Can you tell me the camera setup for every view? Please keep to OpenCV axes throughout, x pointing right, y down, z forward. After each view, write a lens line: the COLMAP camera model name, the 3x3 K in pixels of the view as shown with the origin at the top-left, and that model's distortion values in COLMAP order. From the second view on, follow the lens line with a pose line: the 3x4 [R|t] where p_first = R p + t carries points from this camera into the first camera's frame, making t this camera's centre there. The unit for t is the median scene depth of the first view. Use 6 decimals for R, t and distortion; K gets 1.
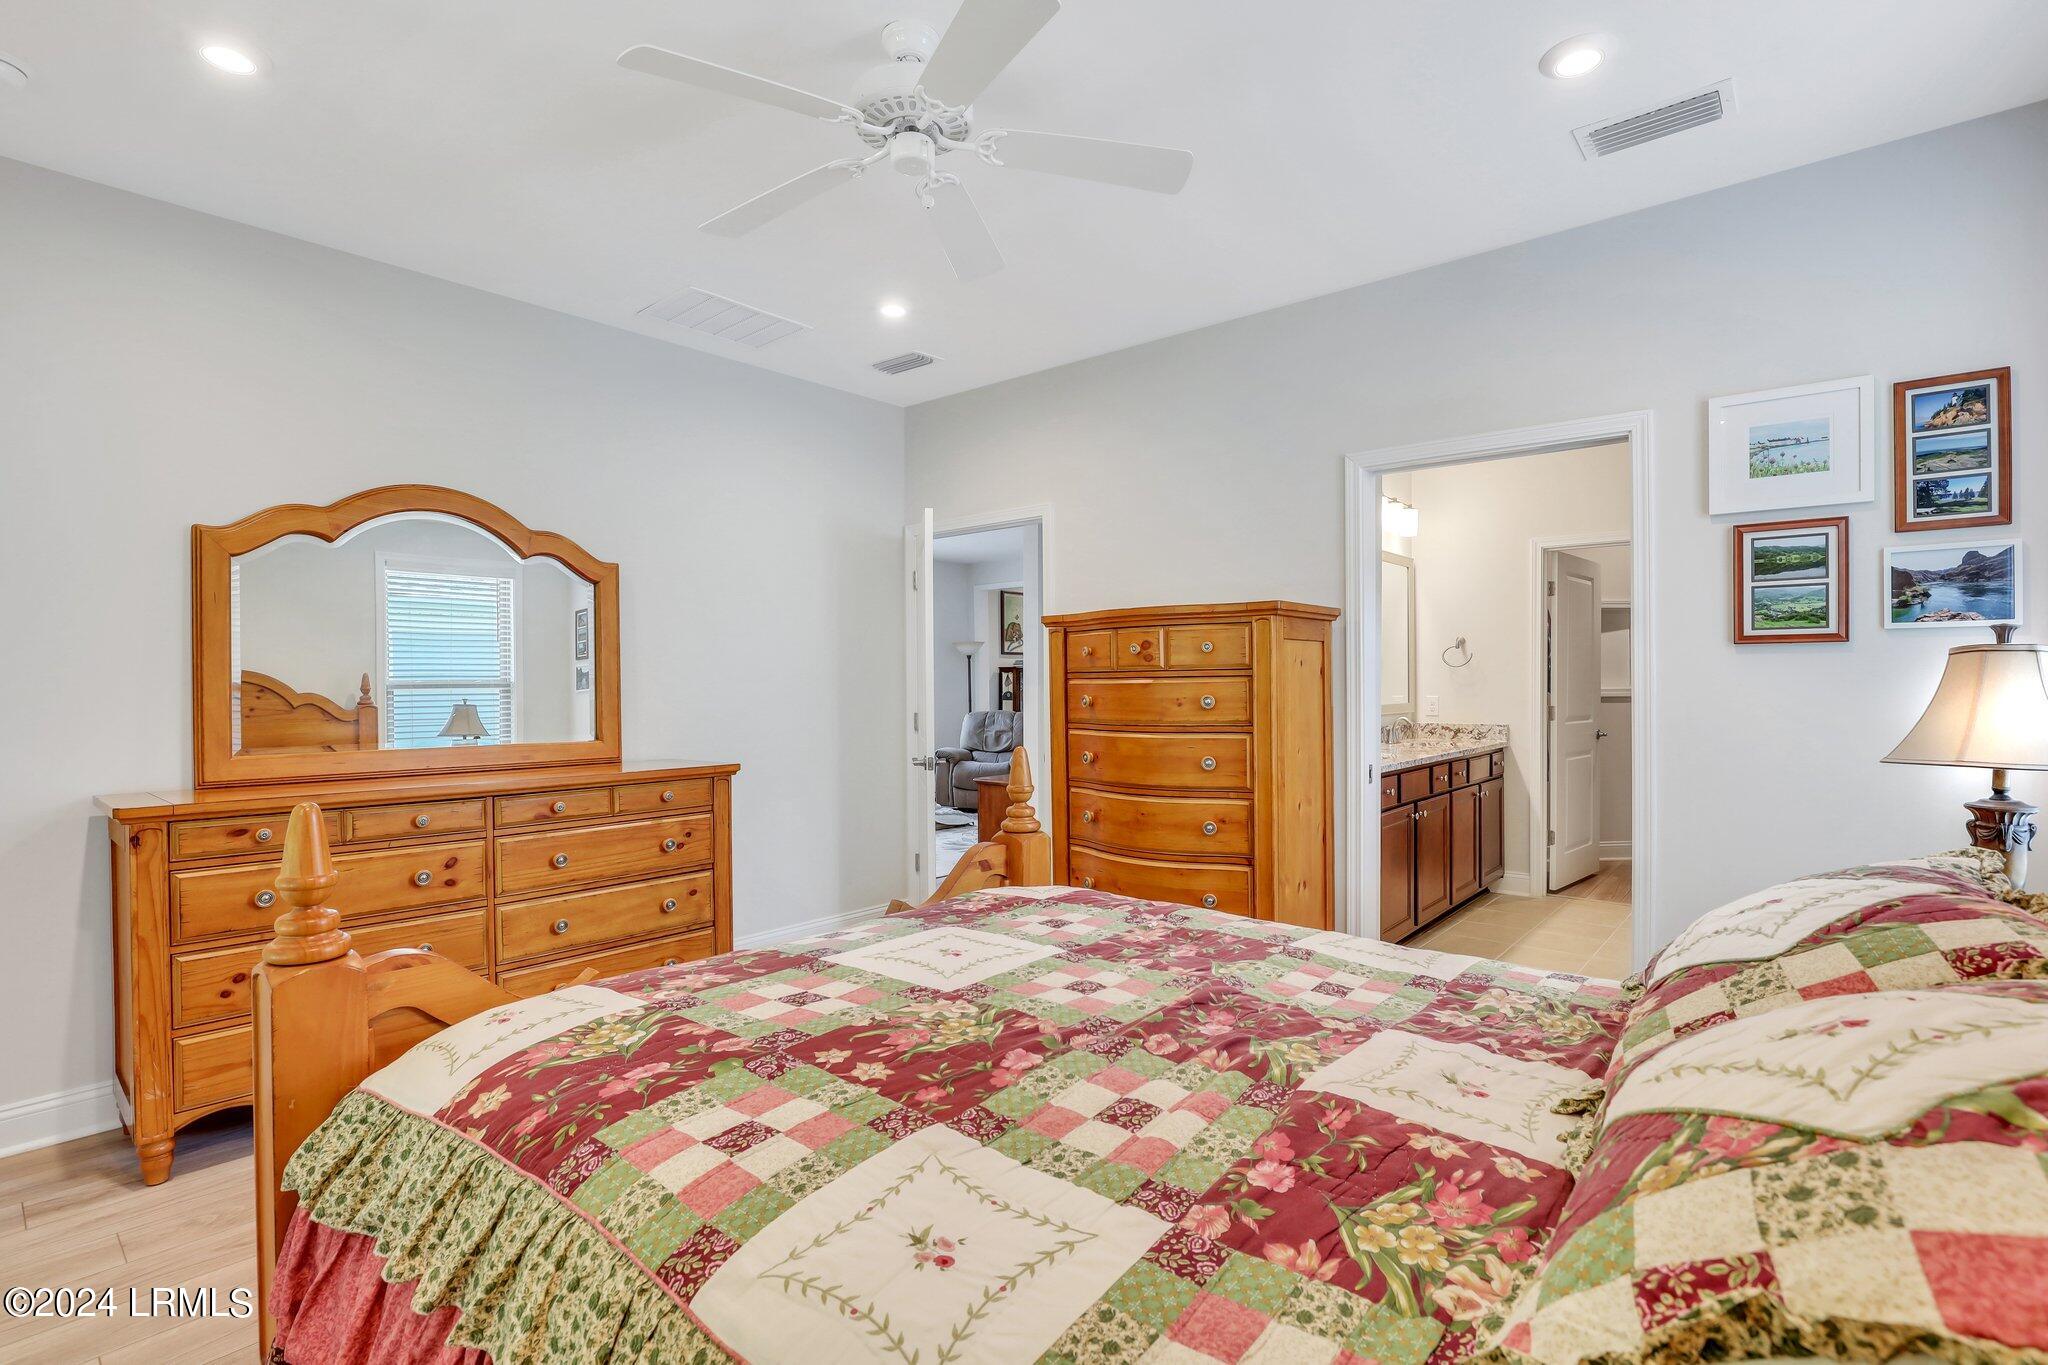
lens RADIAL K [[954.2, 0, 1035.7], [0, 954.2, 690.0], [0, 0, 1]] dist [-0.039375, 0.007940]
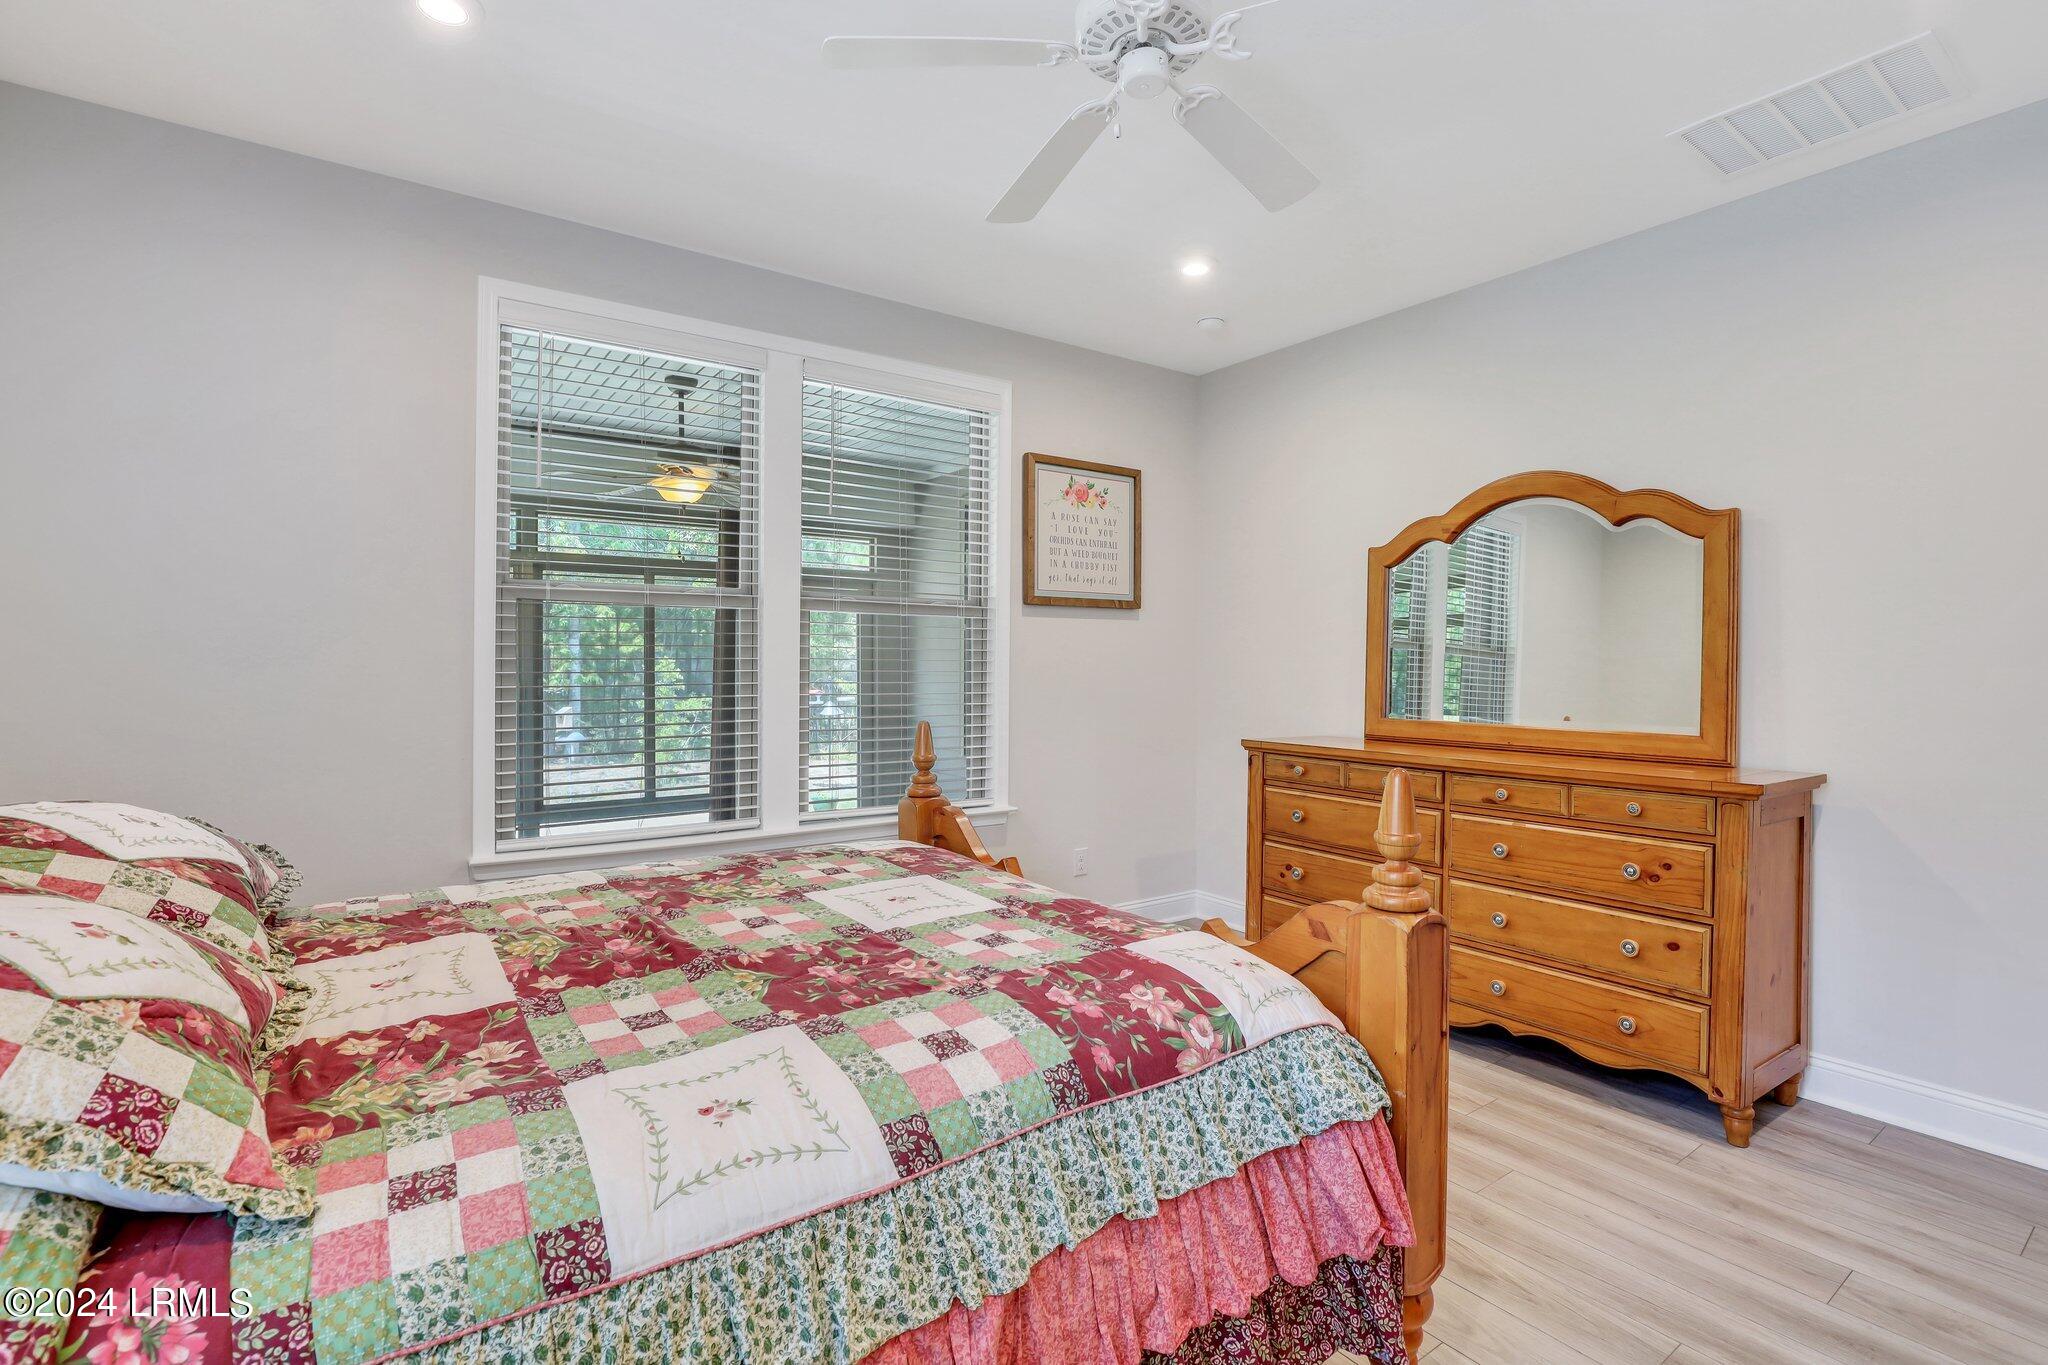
lens RADIAL K [[954.2, 0, 1033.2], [0, 954.2, 672.5], [0, 0, 1]] dist [-0.039375, 0.007940]
pose [[-0.242536, 0.012063, -0.970067, 0.665788], [-0.009286, 0.999848, 0.014755, -0.009743], [0.970098, 0.012587, -0.242387, 0.972441]]
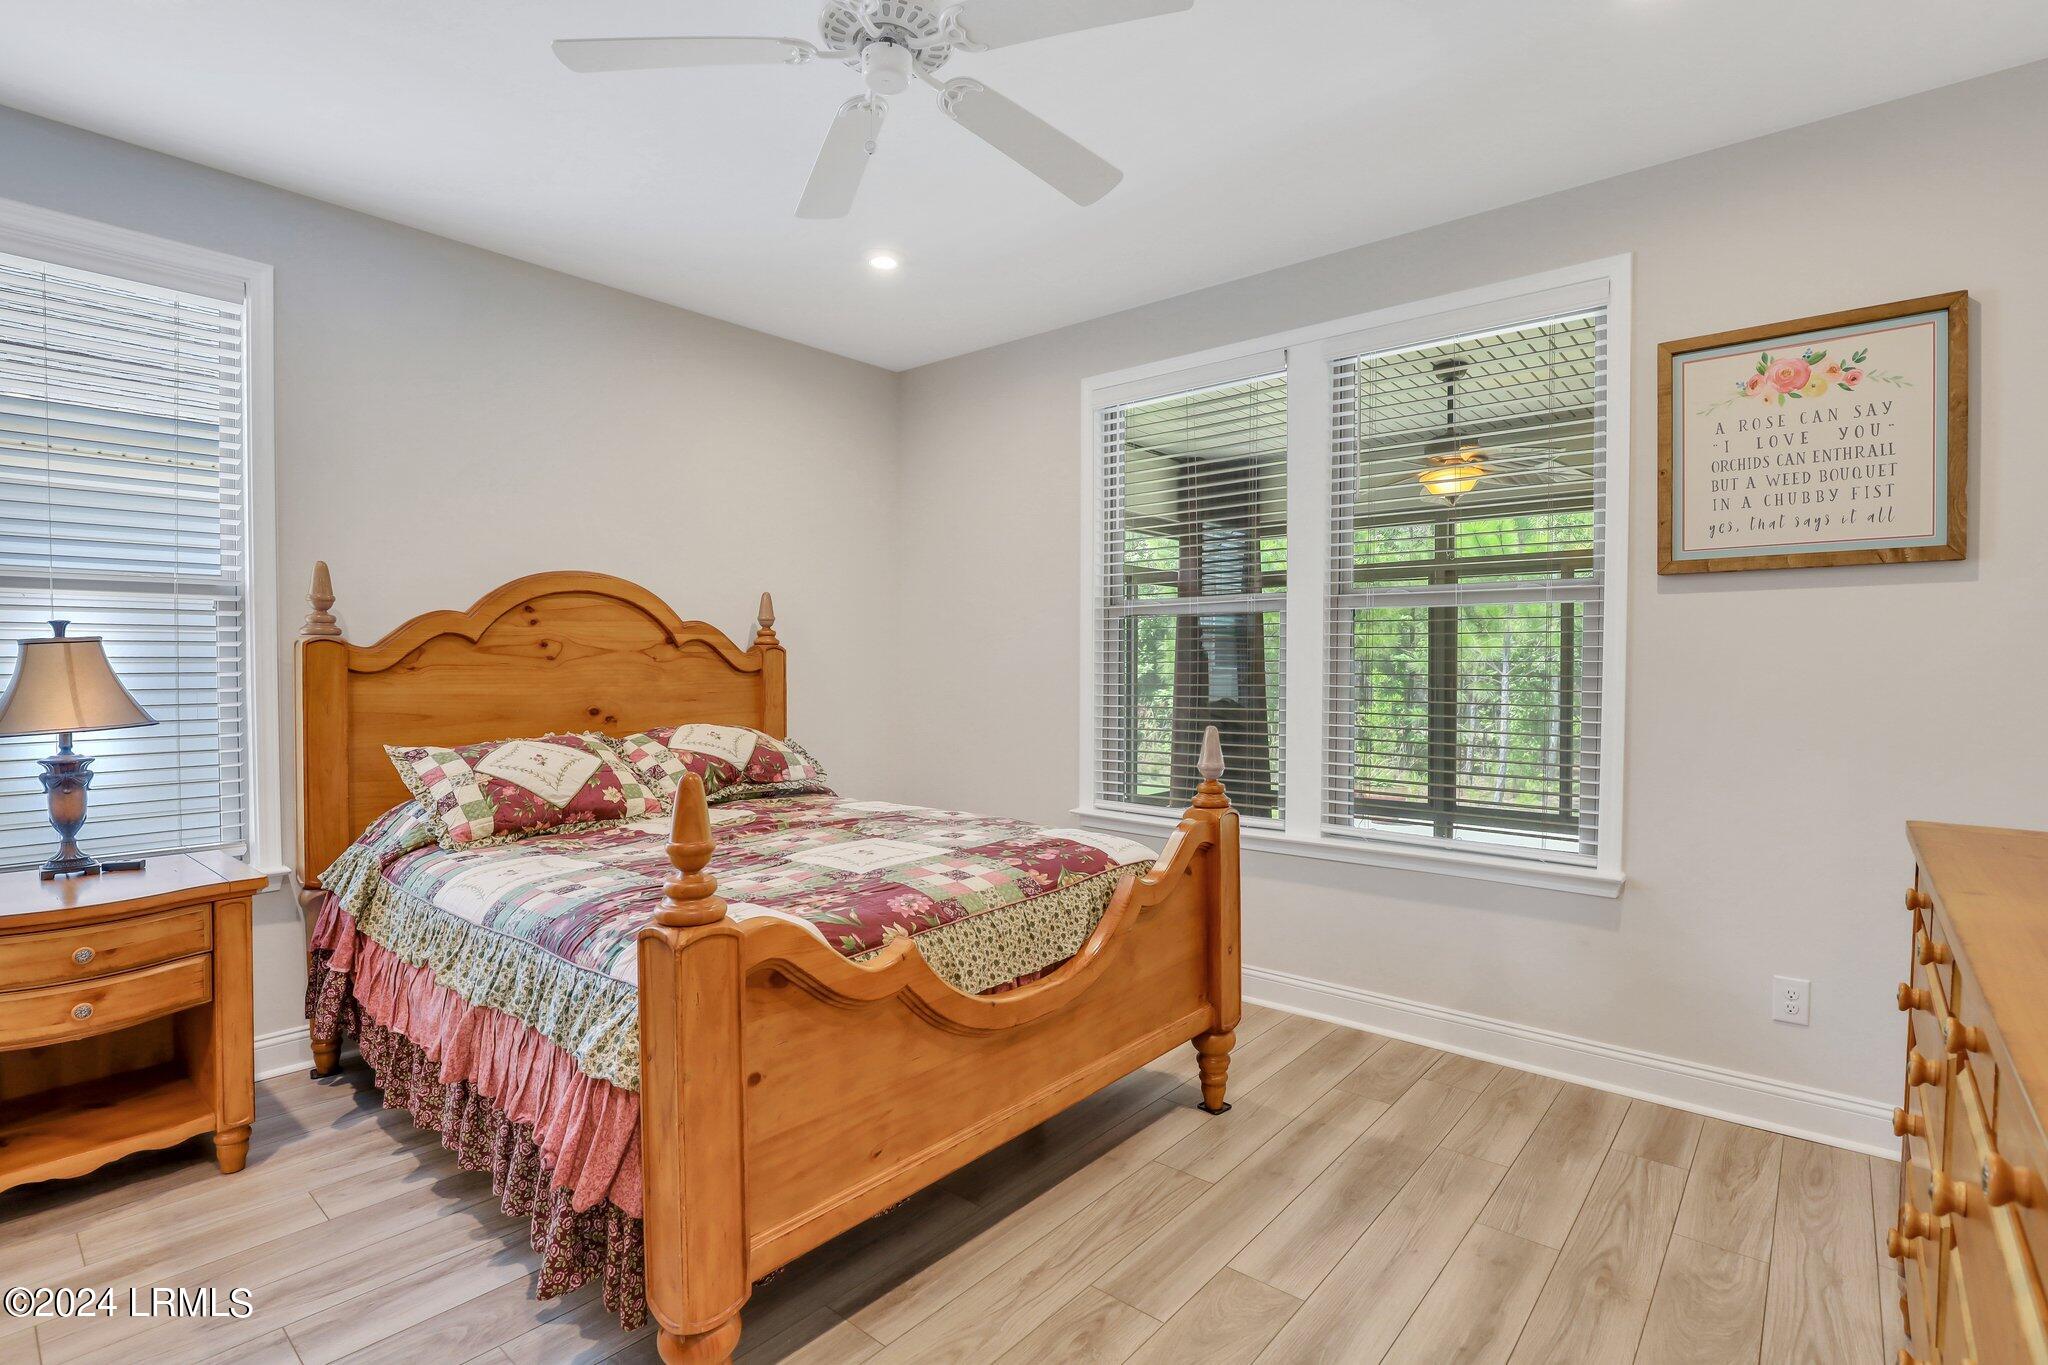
lens RADIAL K [[984.1, 0, 1020.0], [0, 984.1, 690.7], [0, 0, 1]] dist [-0.021705, 0.000793]
pose [[-0.999977, 0.002907, -0.006077, -0.217243], [0.002705, 0.999453, 0.032958, -0.010331], [0.006169, 0.032941, -0.999438, 1.686643]]
